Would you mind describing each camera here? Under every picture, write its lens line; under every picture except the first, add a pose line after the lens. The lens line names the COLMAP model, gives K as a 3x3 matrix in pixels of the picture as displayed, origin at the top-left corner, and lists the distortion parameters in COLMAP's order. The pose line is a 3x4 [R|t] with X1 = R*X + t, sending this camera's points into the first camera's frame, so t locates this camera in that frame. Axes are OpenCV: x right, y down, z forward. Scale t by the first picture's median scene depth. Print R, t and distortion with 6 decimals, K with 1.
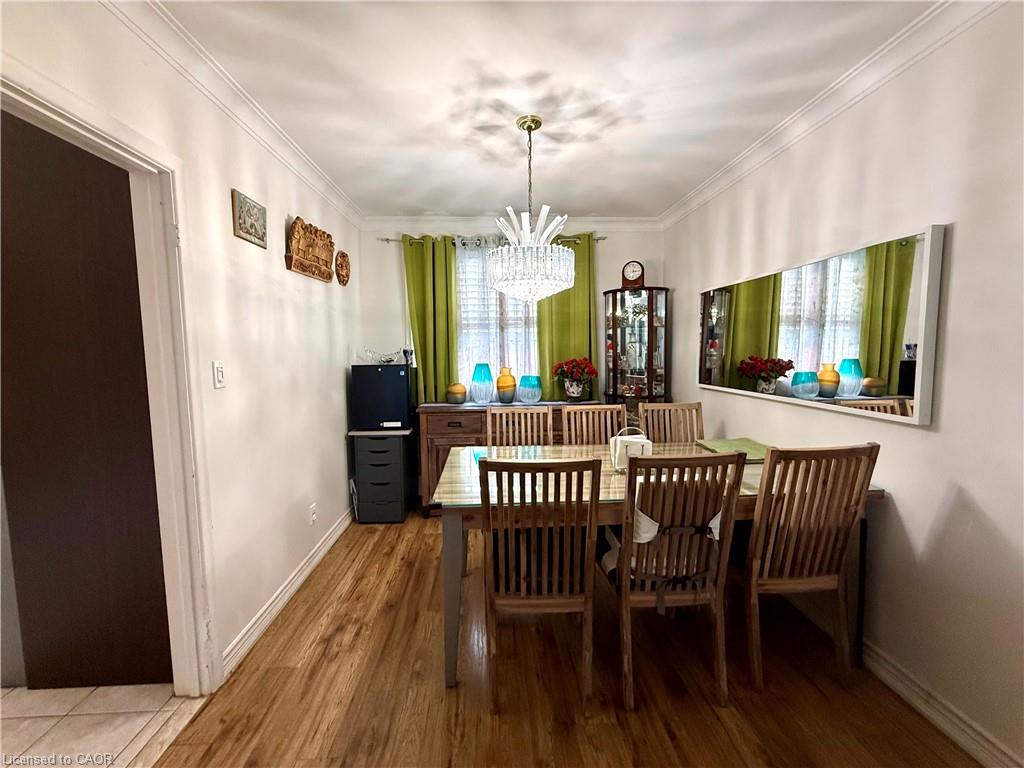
lens RADIAL K [[409.2, 0, 509.8], [0, 409.2, 384.7], [0, 0, 1]] dist [-0.000293, -0.000628]
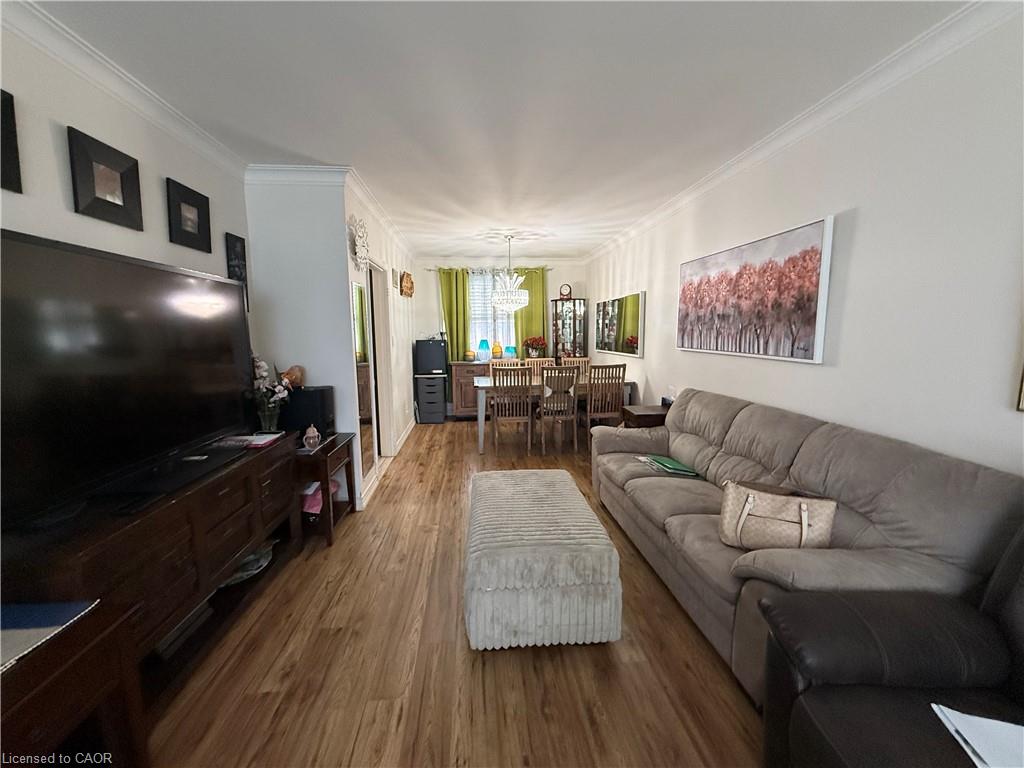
lens RADIAL K [[409.2, 0, 502.0], [0, 409.2, 376.8], [0, 0, 1]] dist [-0.000293, -0.000628]
pose [[0.999676, -0.002027, 0.025385, -0.034387], [0.001444, 0.999735, 0.022955, 0.073615], [-0.025424, -0.022911, 0.999414, -0.845859]]
